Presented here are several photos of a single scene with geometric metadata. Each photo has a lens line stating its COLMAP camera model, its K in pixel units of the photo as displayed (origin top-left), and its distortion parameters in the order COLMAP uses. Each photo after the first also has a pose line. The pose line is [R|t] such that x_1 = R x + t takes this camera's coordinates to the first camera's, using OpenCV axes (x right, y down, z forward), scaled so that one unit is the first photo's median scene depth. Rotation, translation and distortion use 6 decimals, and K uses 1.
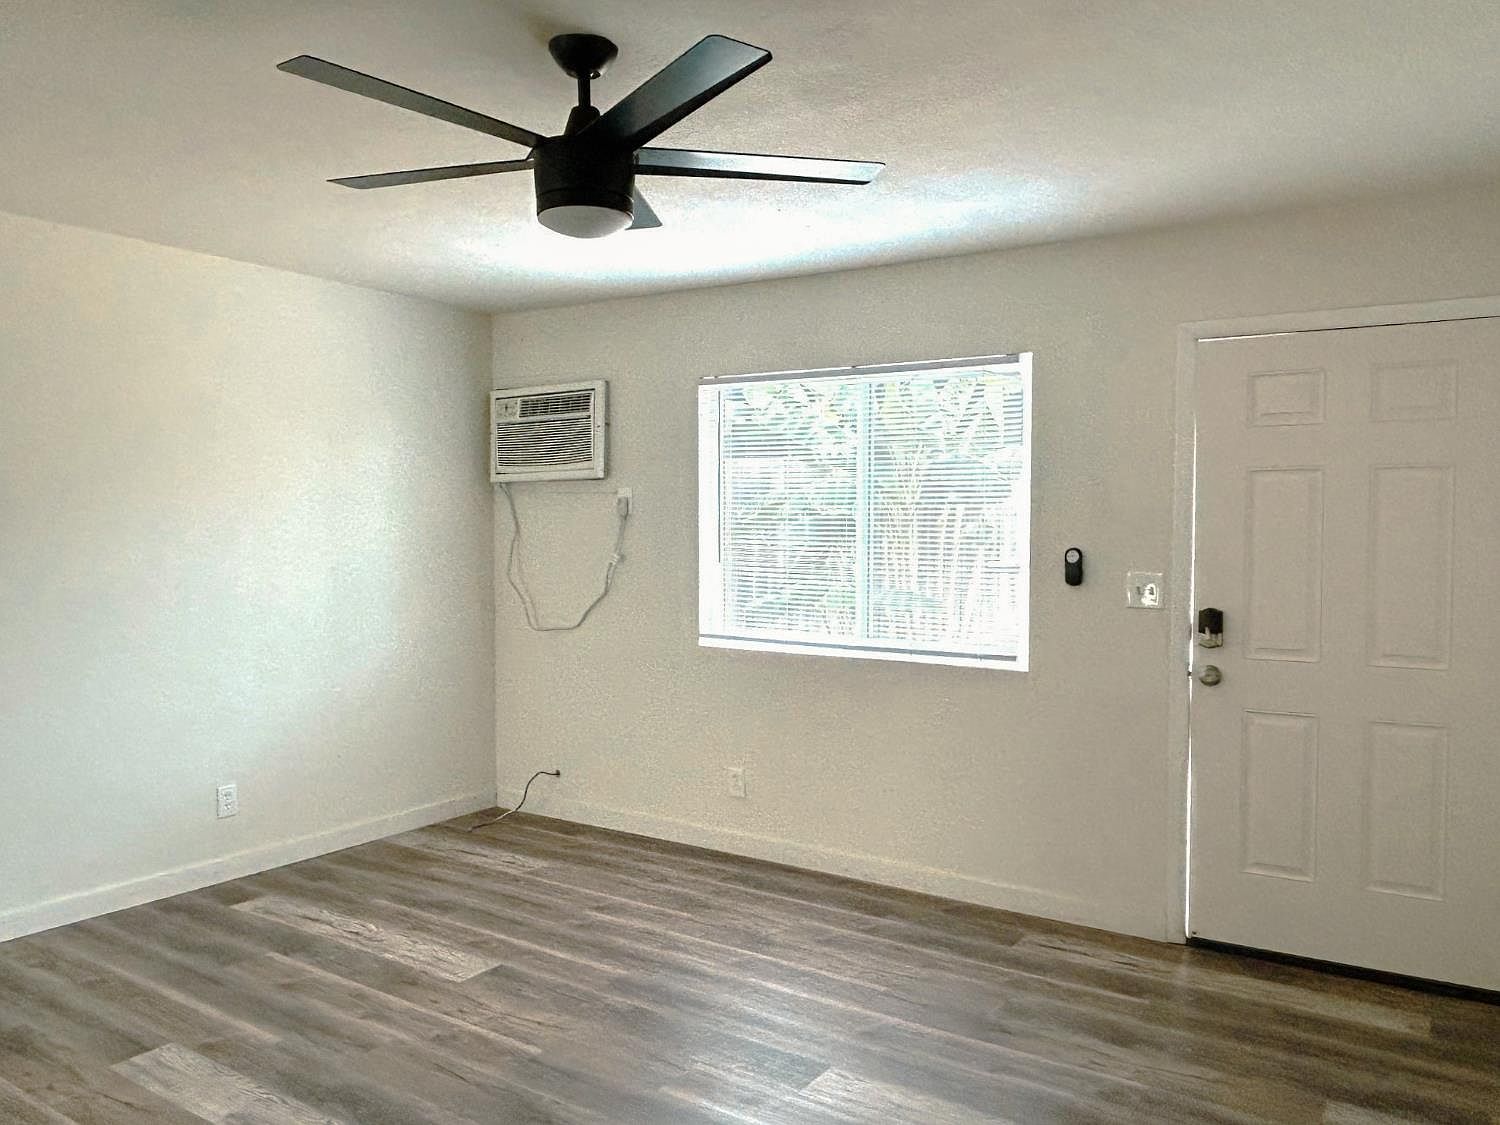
lens RADIAL K [[1148.7, 0, 750.0], [0, 1148.7, 562.5], [0, 0, 1]] dist [0.007345, -0.012571]
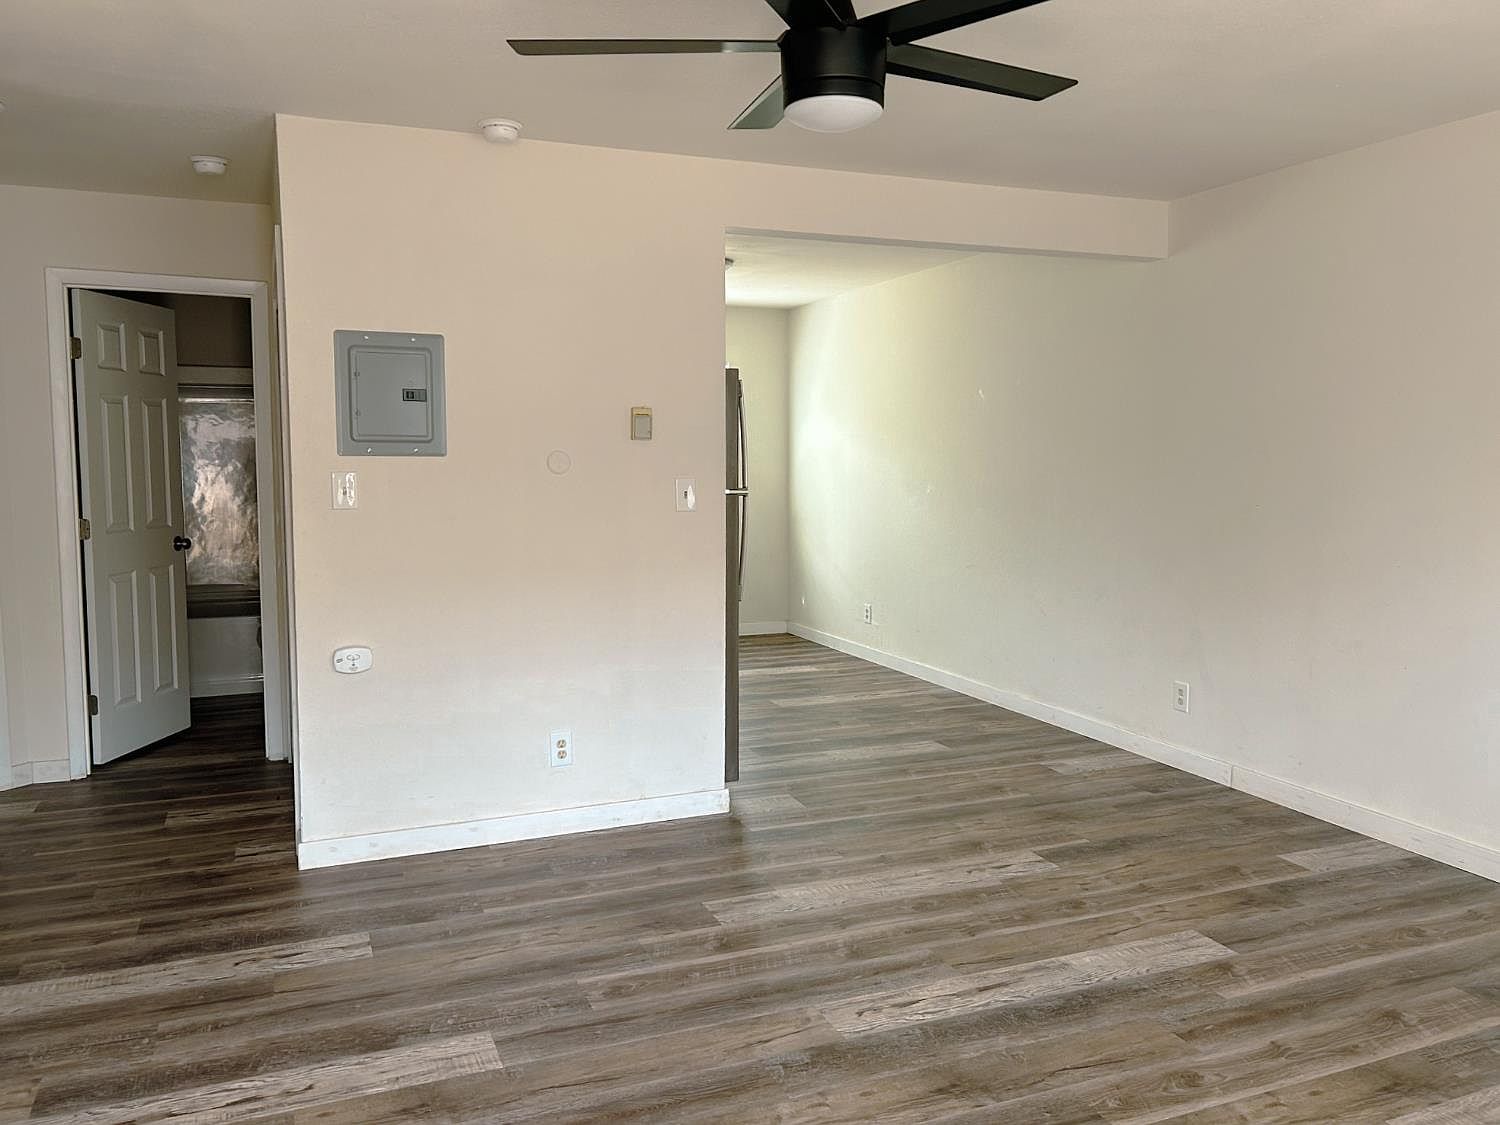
lens RADIAL K [[1162.4, 0, 738.3], [0, 1162.4, 568.8], [0, 0, 1]] dist [0.023472, -0.001822]
pose [[-0.567848, 0.080942, -0.819144, 0.537249], [-0.033813, 0.992020, 0.121465, -0.028701], [0.822439, 0.096671, -0.560579, 1.121646]]
